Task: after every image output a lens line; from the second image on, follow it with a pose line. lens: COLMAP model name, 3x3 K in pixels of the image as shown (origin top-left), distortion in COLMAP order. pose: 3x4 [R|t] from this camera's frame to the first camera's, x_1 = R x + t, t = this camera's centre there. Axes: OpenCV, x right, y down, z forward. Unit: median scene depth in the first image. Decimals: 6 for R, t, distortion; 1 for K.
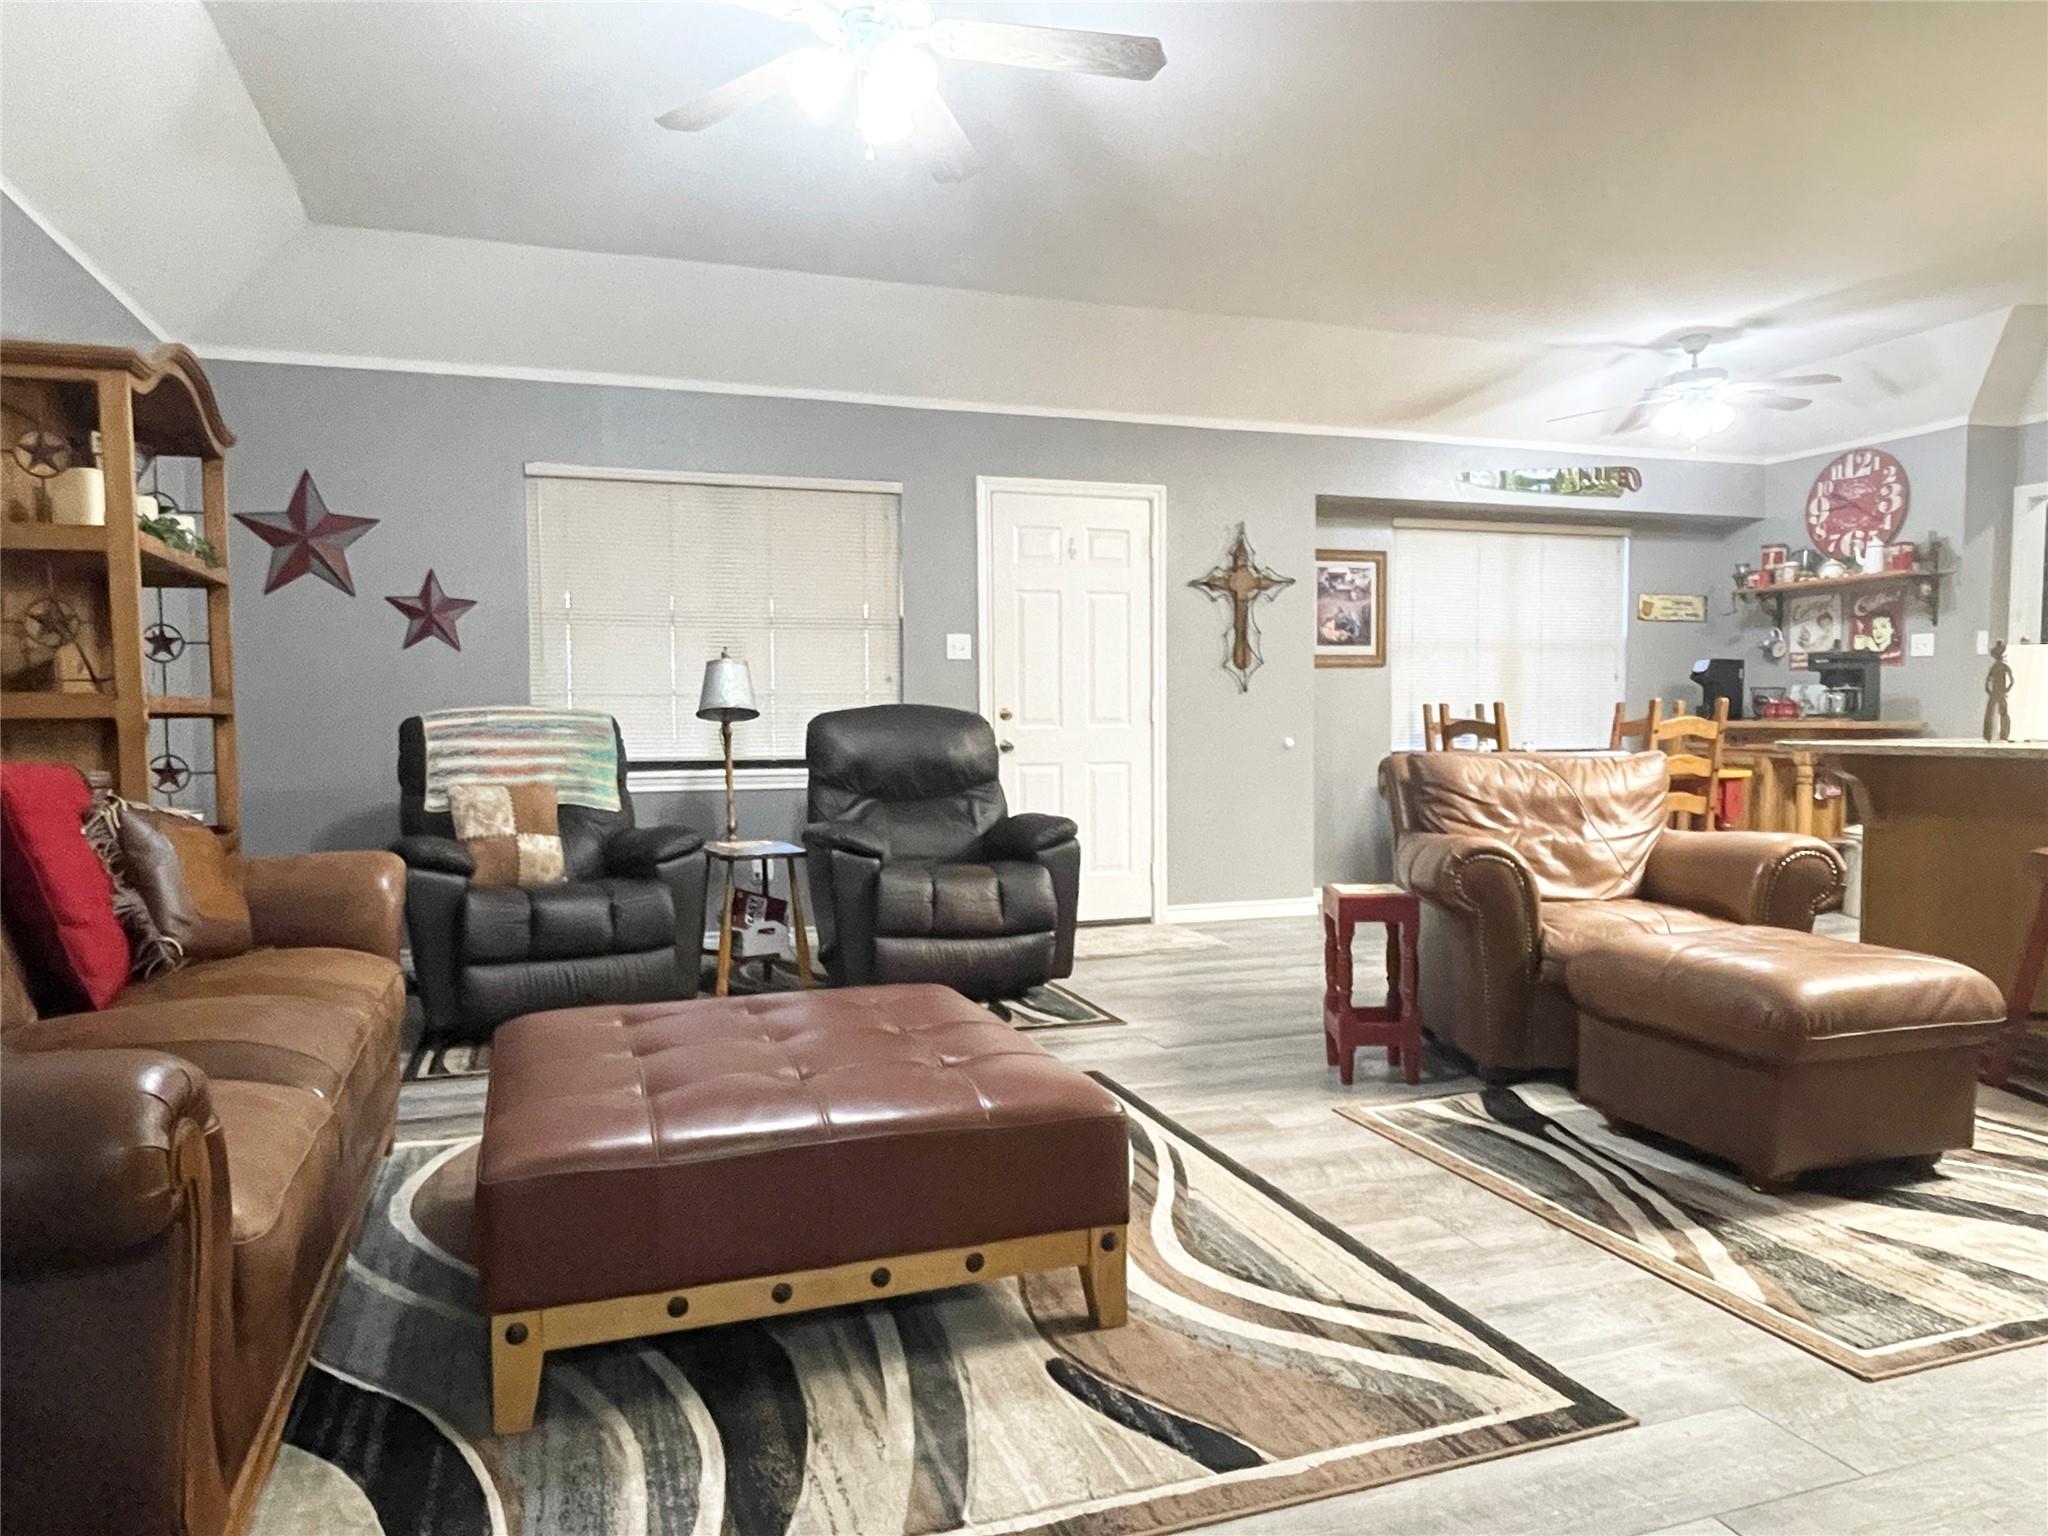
lens RADIAL K [[1316.8, 0, 1024.4], [0, 1316.8, 785.1], [0, 0, 1]] dist [0.003456, -0.009188]
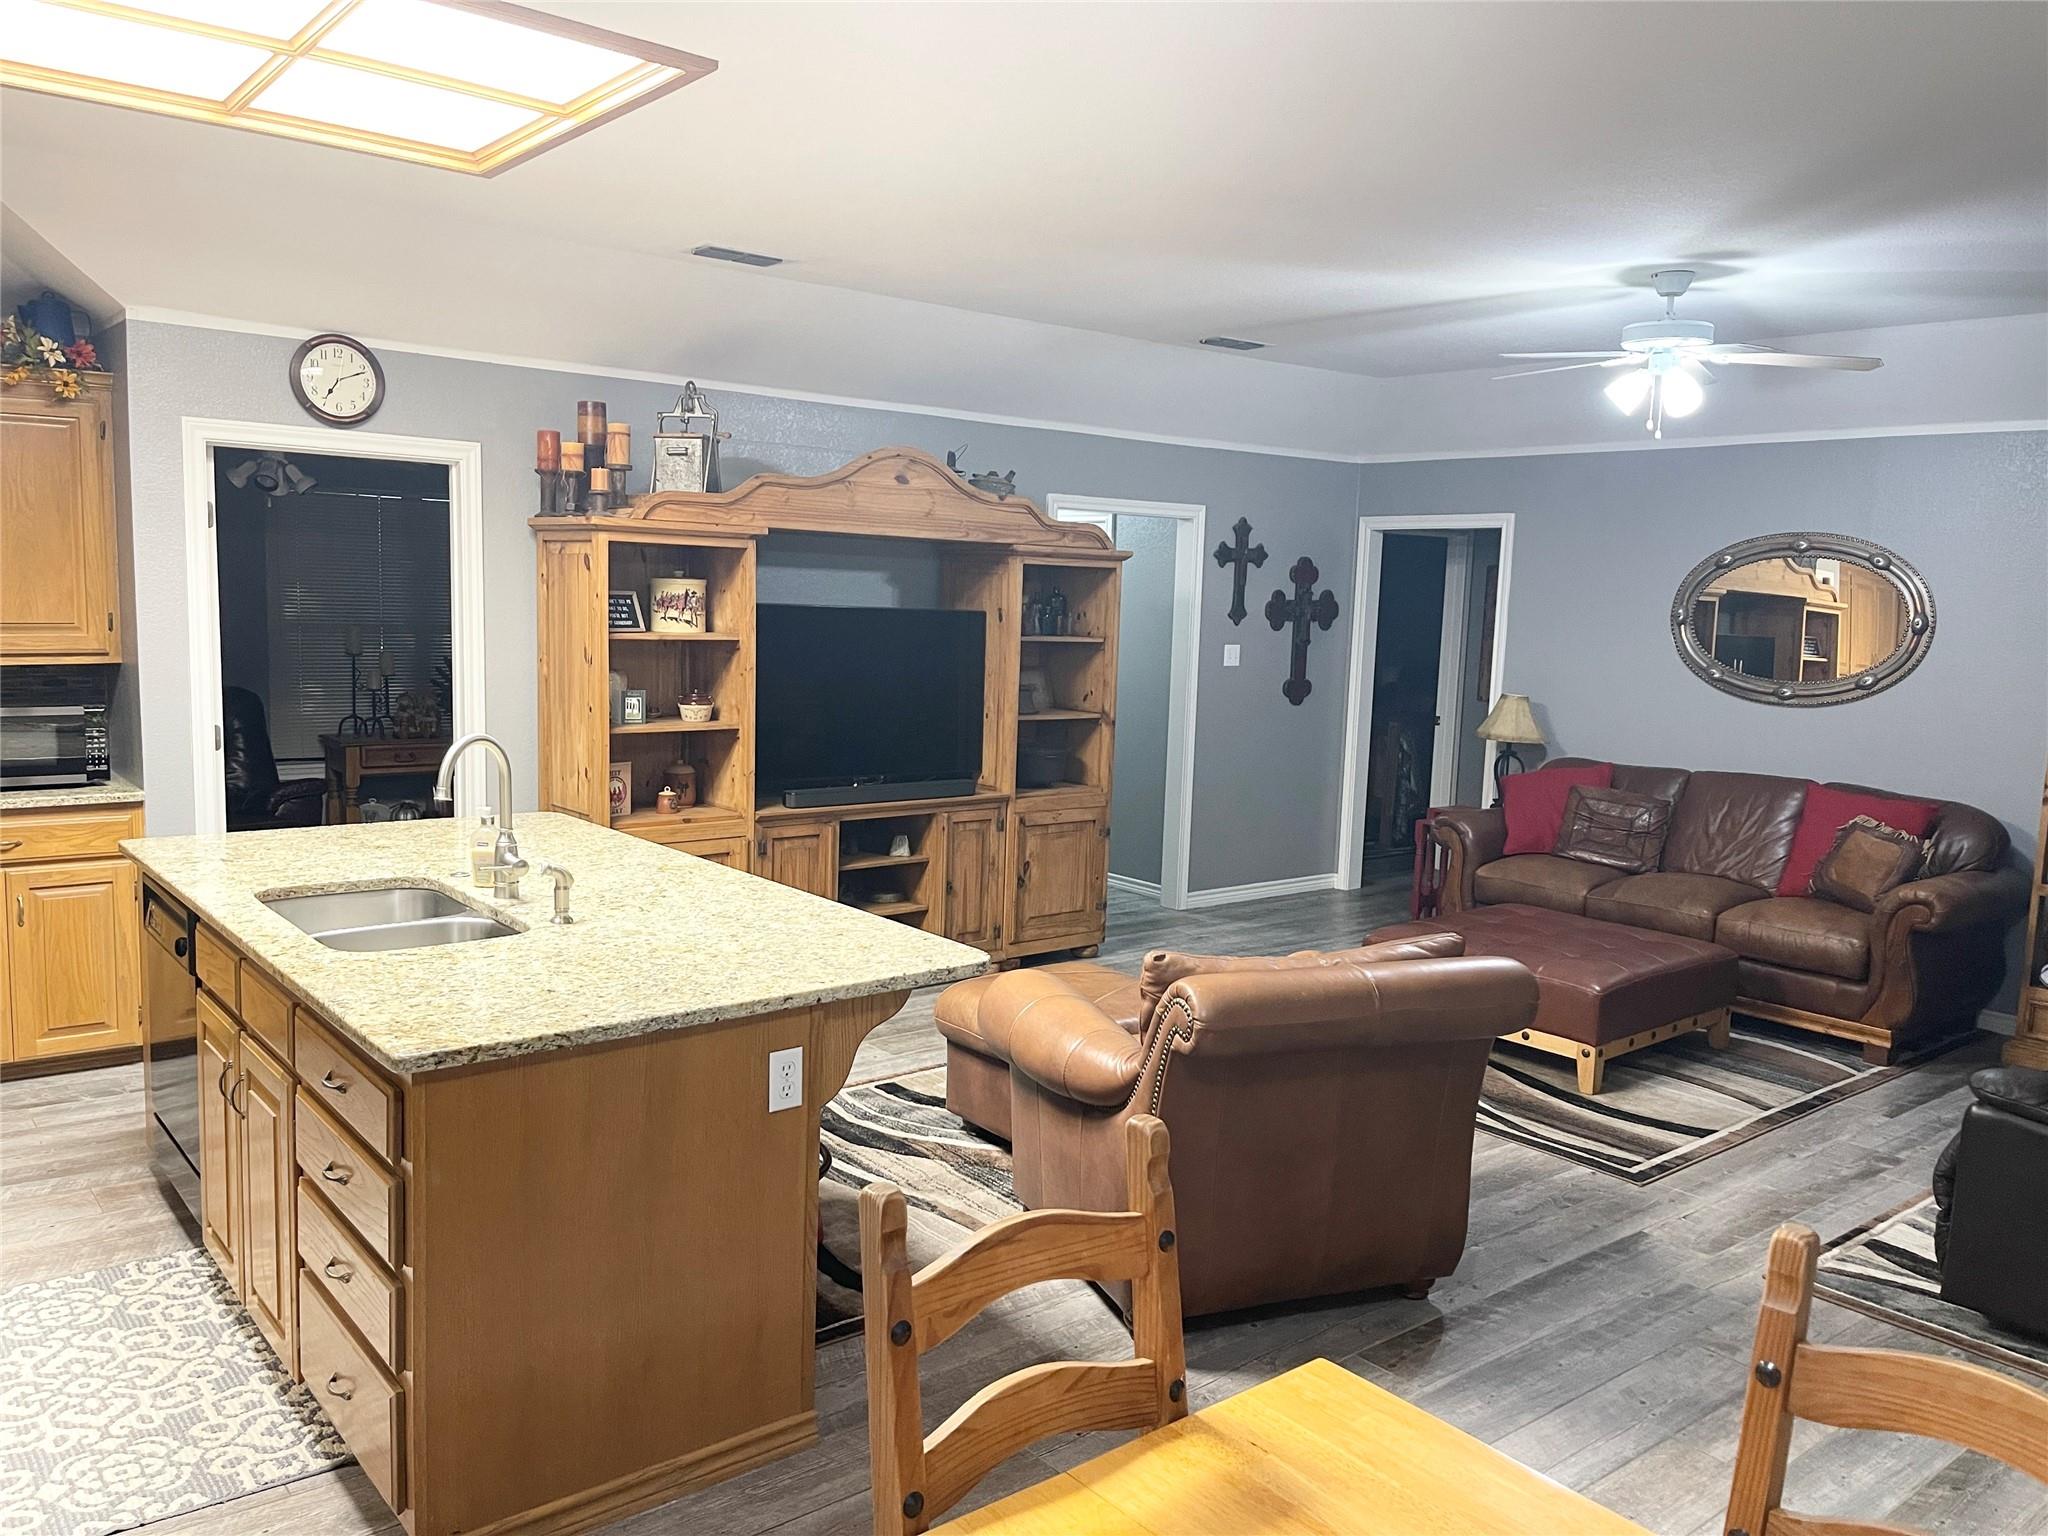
lens RADIAL K [[1544.8, 0, 1026.8], [0, 1544.8, 763.3], [0, 0, 1]] dist [0.058018, -0.077567]
pose [[-0.942536, 0.013267, -0.333840, 0.772923], [-0.042603, 0.986282, 0.159476, -0.235611], [0.331376, 0.164535, -0.929042, 1.640222]]
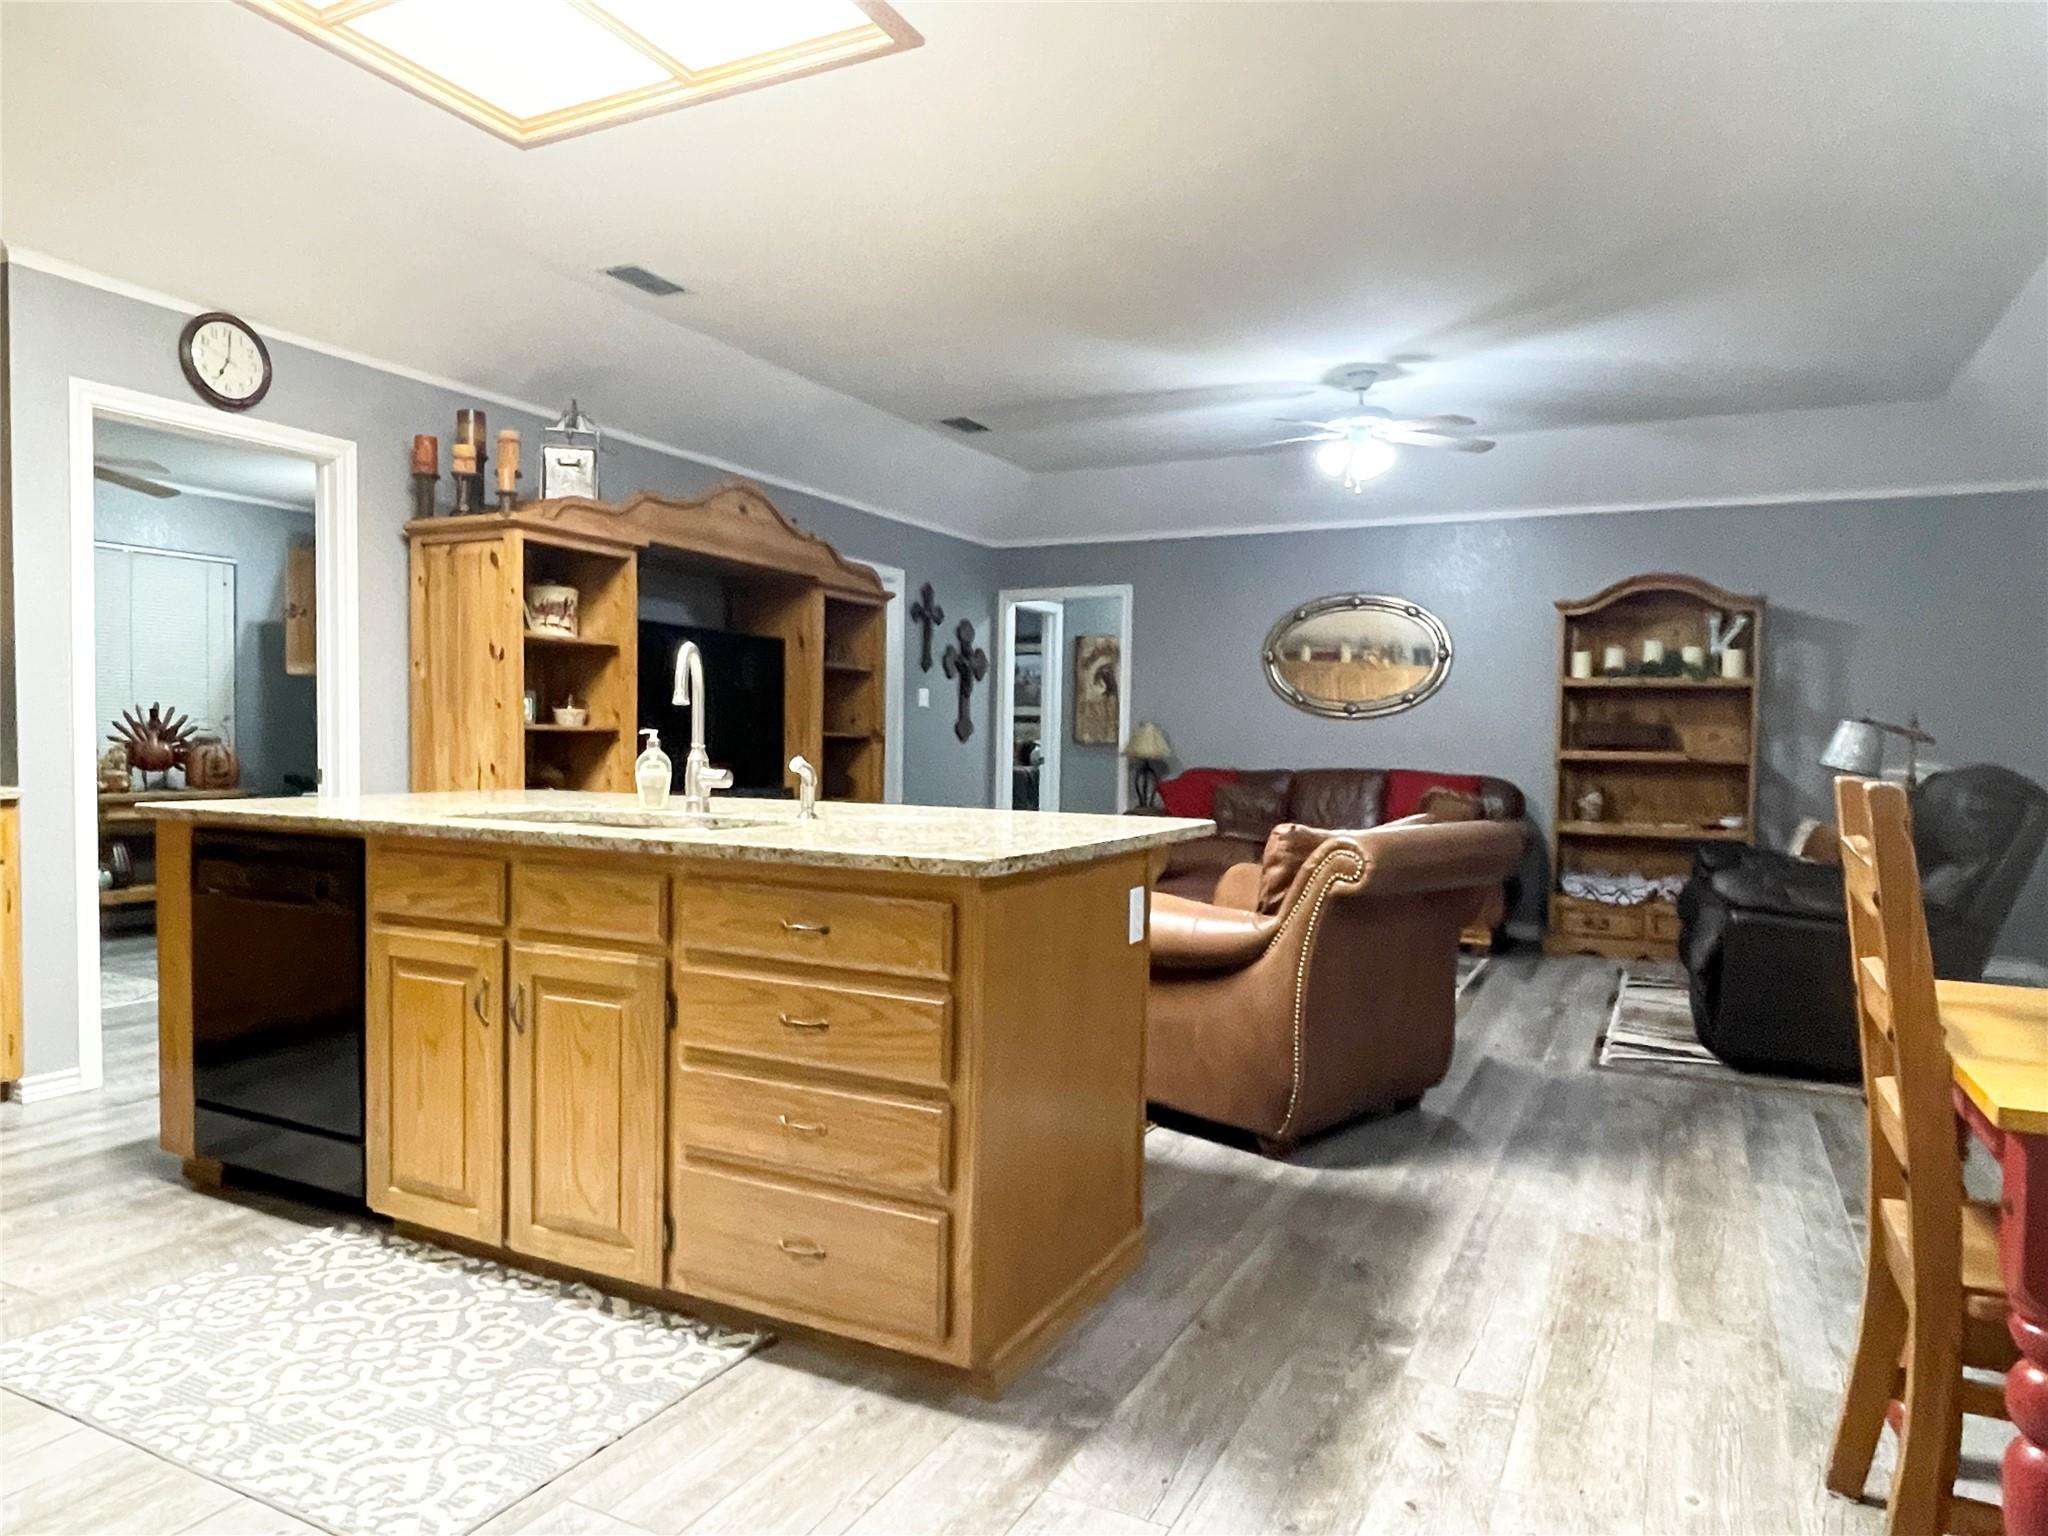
lens RADIAL K [[1316.8, 0, 1002.2], [0, 1316.8, 774.8], [0, 0, 1]] dist [0.003456, -0.009188]
pose [[-0.734384, 0.015537, -0.678556, 1.105878], [-0.043237, 0.996637, 0.069615, -0.102827], [0.677355, 0.080463, -0.731242, 1.424795]]
